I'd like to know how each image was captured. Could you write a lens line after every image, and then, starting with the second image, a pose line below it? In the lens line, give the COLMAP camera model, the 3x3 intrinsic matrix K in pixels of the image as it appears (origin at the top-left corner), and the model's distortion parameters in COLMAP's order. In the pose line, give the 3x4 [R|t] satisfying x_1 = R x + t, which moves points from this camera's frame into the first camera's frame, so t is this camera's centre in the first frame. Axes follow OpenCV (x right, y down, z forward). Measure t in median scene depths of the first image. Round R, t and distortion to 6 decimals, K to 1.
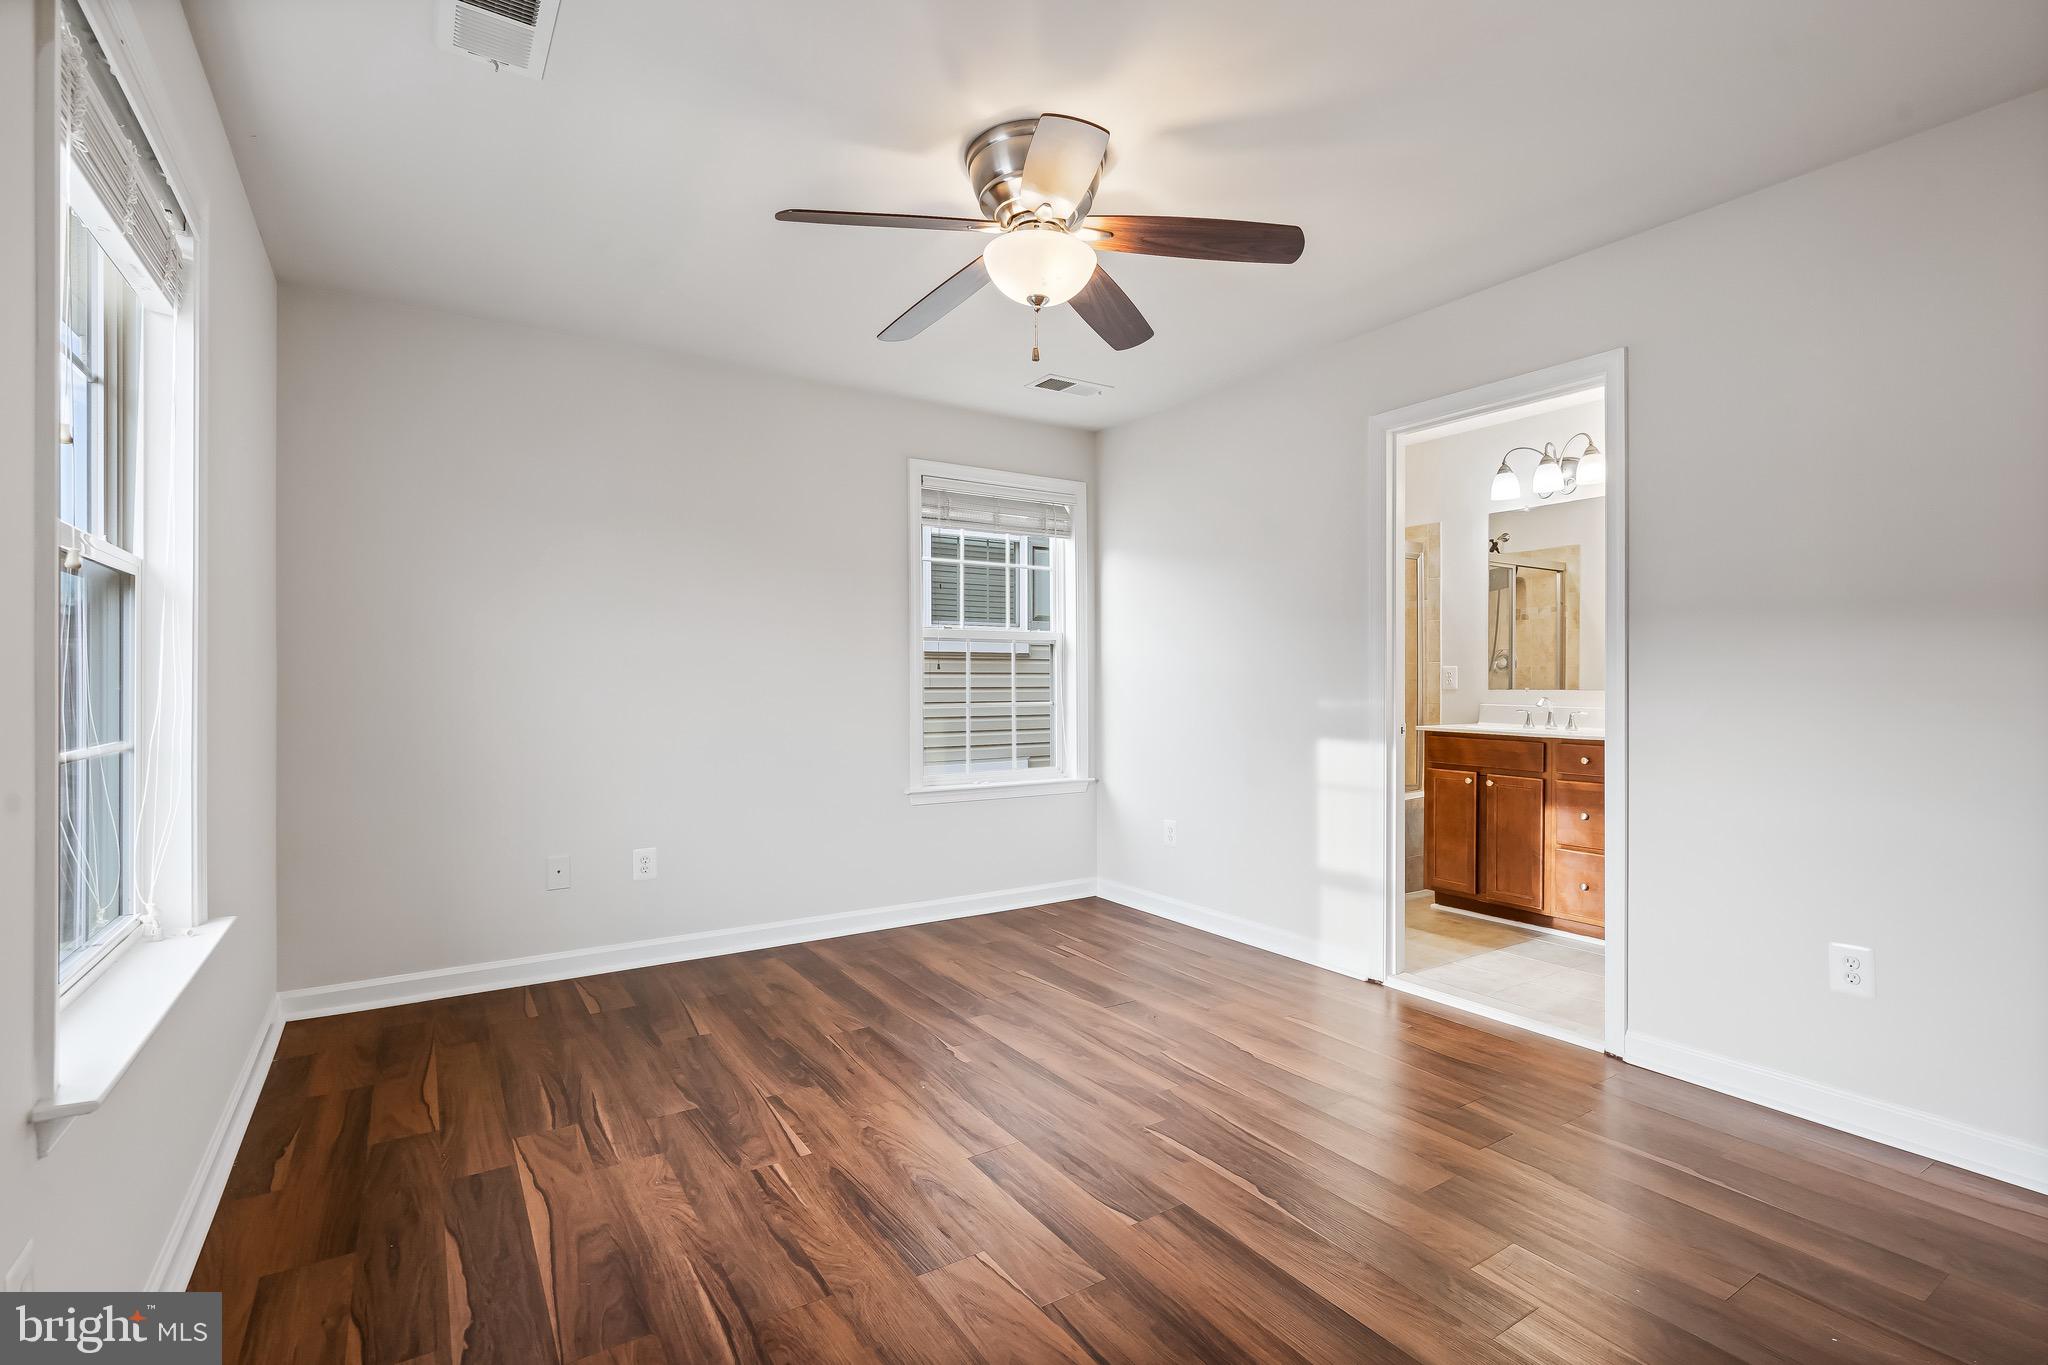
lens RADIAL K [[938.8, 0, 1012.1], [0, 938.8, 675.3], [0, 0, 1]] dist [-0.003706, -0.000300]
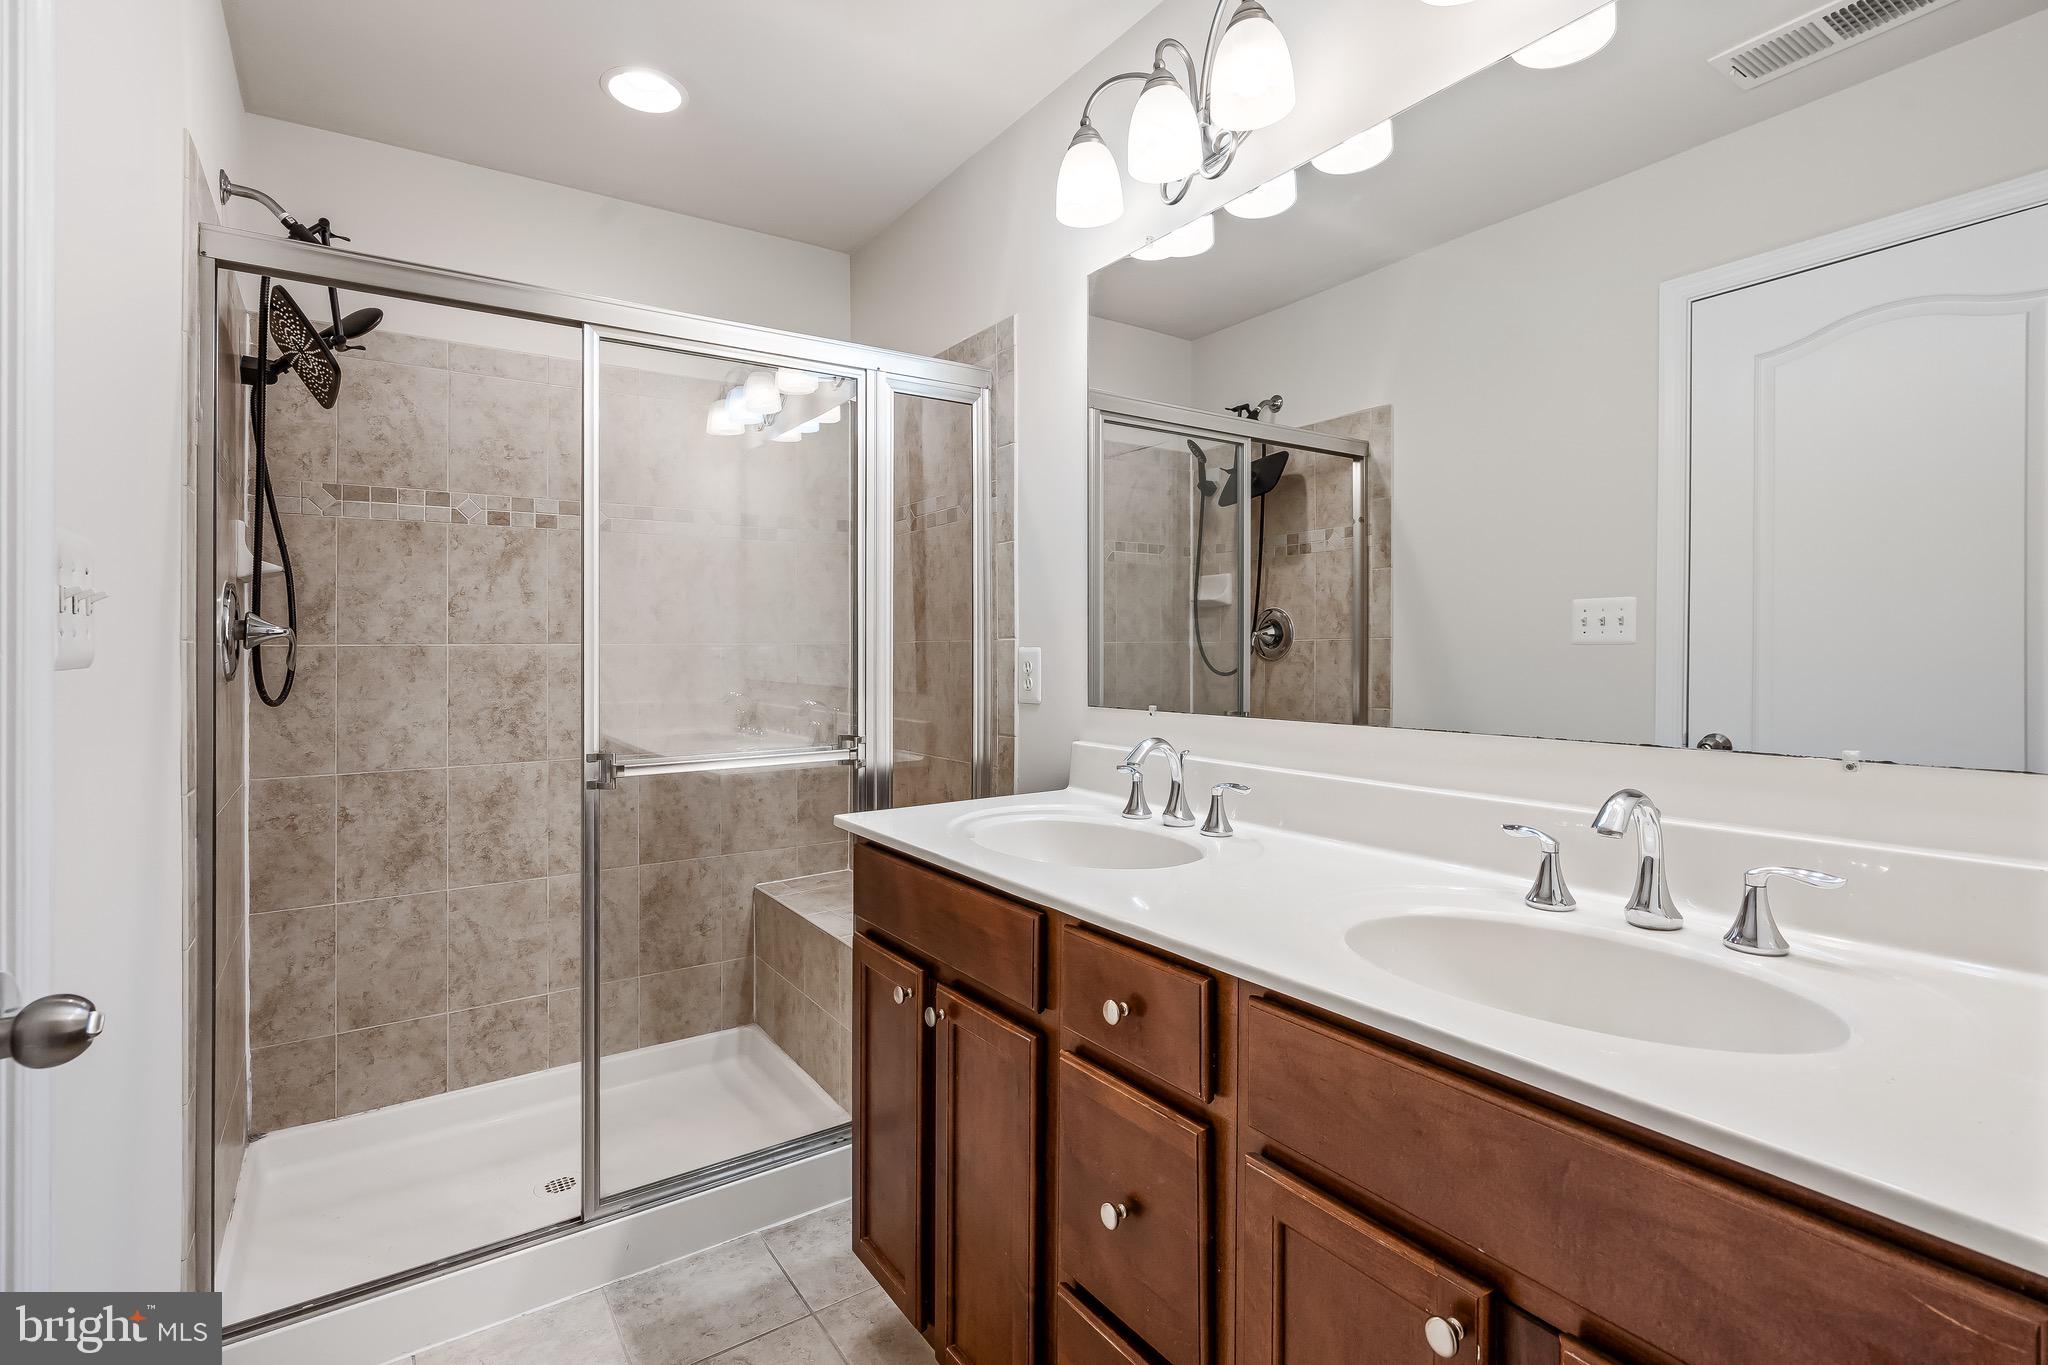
lens RADIAL K [[943.1, 0, 1020.7], [0, 943.1, 658.2], [0, 0, 1]] dist [-0.010220, -0.000016]
pose [[0.999582, -0.009634, 0.027249, 0.385493], [0.009257, 0.999860, 0.013937, -0.009262], [-0.027379, -0.013679, 0.999532, 0.487068]]
